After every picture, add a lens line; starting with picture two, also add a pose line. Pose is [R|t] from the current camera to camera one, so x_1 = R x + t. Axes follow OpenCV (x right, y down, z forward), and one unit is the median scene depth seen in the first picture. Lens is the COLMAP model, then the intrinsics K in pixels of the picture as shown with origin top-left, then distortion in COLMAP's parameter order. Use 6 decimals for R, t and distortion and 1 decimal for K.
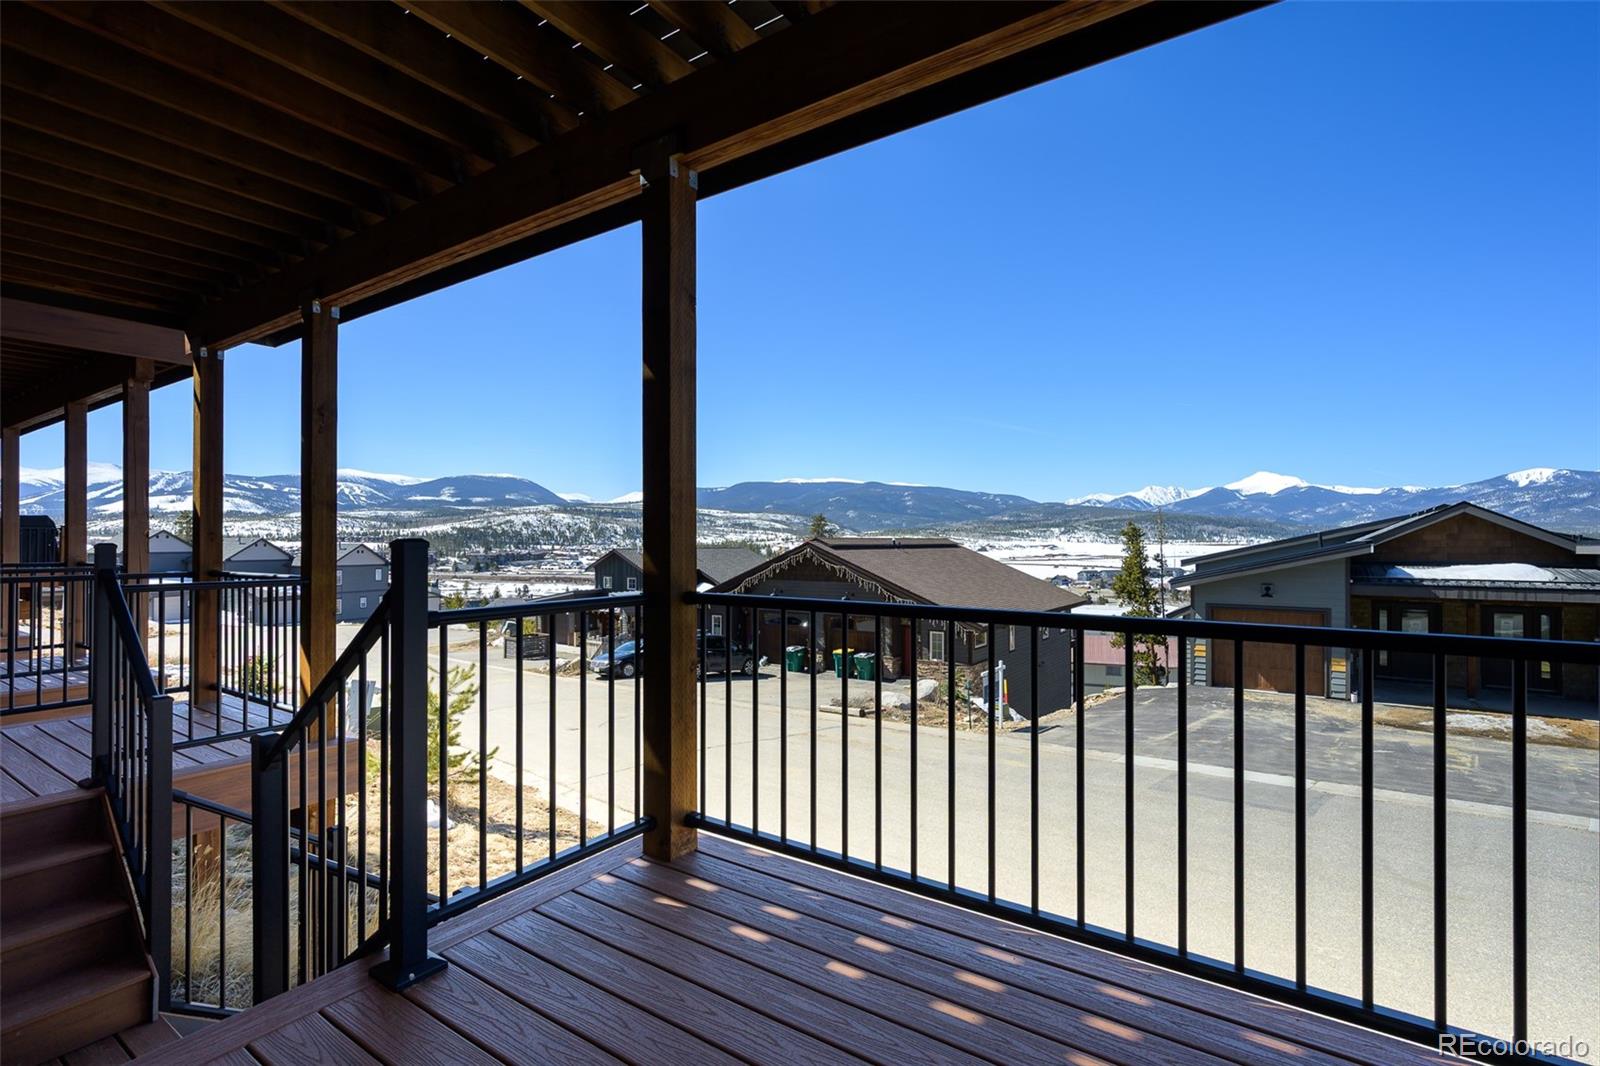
lens RADIAL K [[742.0, 0, 806.0], [0, 742.0, 534.1], [0, 0, 1]] dist [0.000993, 0.000154]
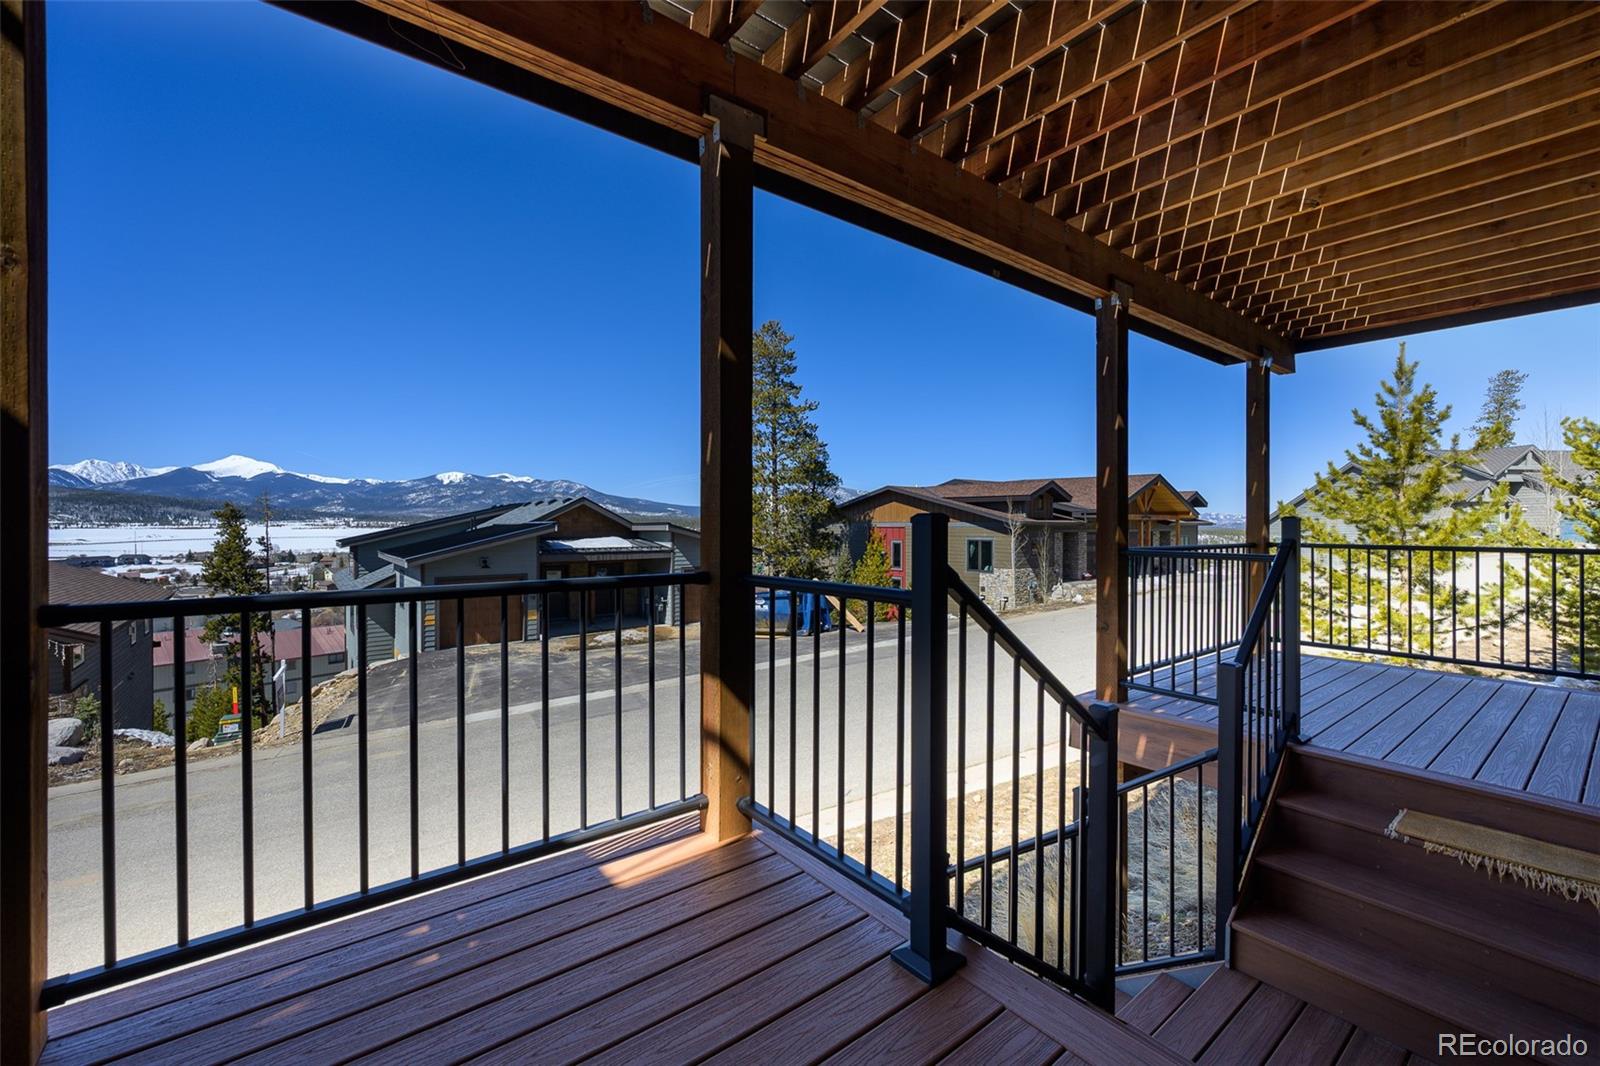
lens RADIAL K [[663.8, 0, 801.1], [0, 663.8, 535.2], [0, 0, 1]] dist [0.001903, -0.000037]
pose [[0.307275, -0.016460, 0.951478, -0.256787], [-0.007824, 0.999773, 0.019822, 0.004853], [-0.951588, -0.013535, 0.307077, 0.163816]]
